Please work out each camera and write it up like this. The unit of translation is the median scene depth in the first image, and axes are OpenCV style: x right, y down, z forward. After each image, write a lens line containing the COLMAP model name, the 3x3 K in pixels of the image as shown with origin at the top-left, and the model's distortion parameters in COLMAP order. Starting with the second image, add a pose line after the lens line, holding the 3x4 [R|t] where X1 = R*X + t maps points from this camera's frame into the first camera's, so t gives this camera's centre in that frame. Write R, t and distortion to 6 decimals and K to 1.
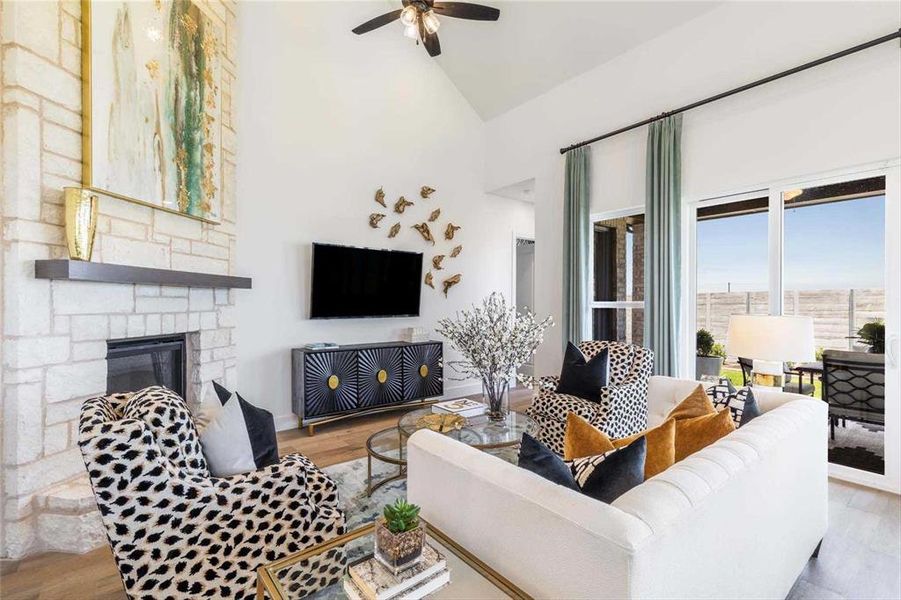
lens RADIAL K [[412.4, 0, 448.5], [0, 412.4, 302.0], [0, 0, 1]] dist [0.005238, 0.000910]
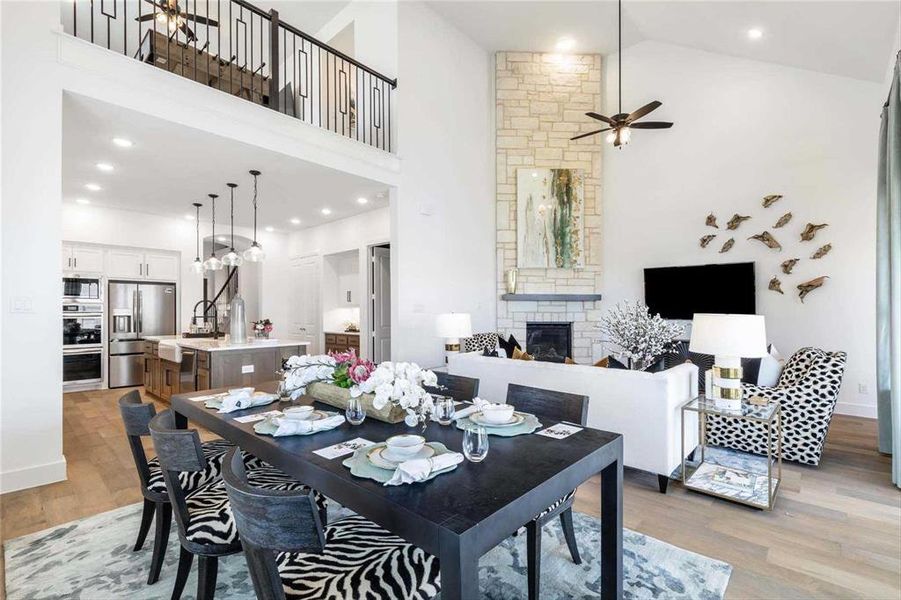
lens RADIAL K [[412.4, 0, 448.6], [0, 412.4, 301.2], [0, 0, 1]] dist [0.005238, 0.000910]
pose [[0.154949, -0.017322, -0.987771, 1.228490], [0.002984, 0.999850, -0.017065, 0.000654], [0.987918, -0.000304, 0.154977, 0.061281]]
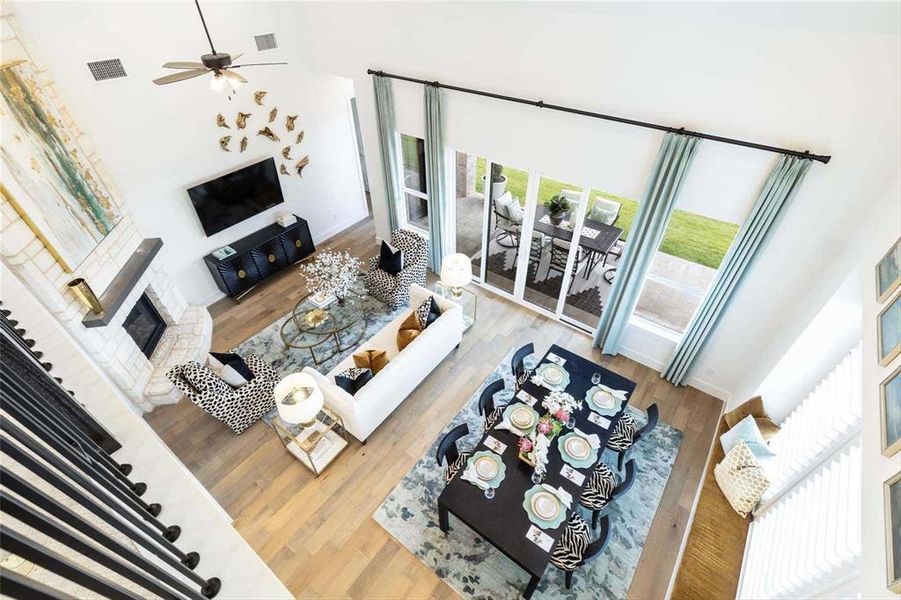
lens RADIAL K [[412.4, 0, 456.5], [0, 412.4, 305.7], [0, 0, 1]] dist [0.005238, 0.000910]
pose [[0.964877, -0.177936, 0.193265, 0.218286], [0.003270, 0.743758, 0.668441, -0.877723], [-0.262682, -0.644331, 0.718217, -0.503651]]
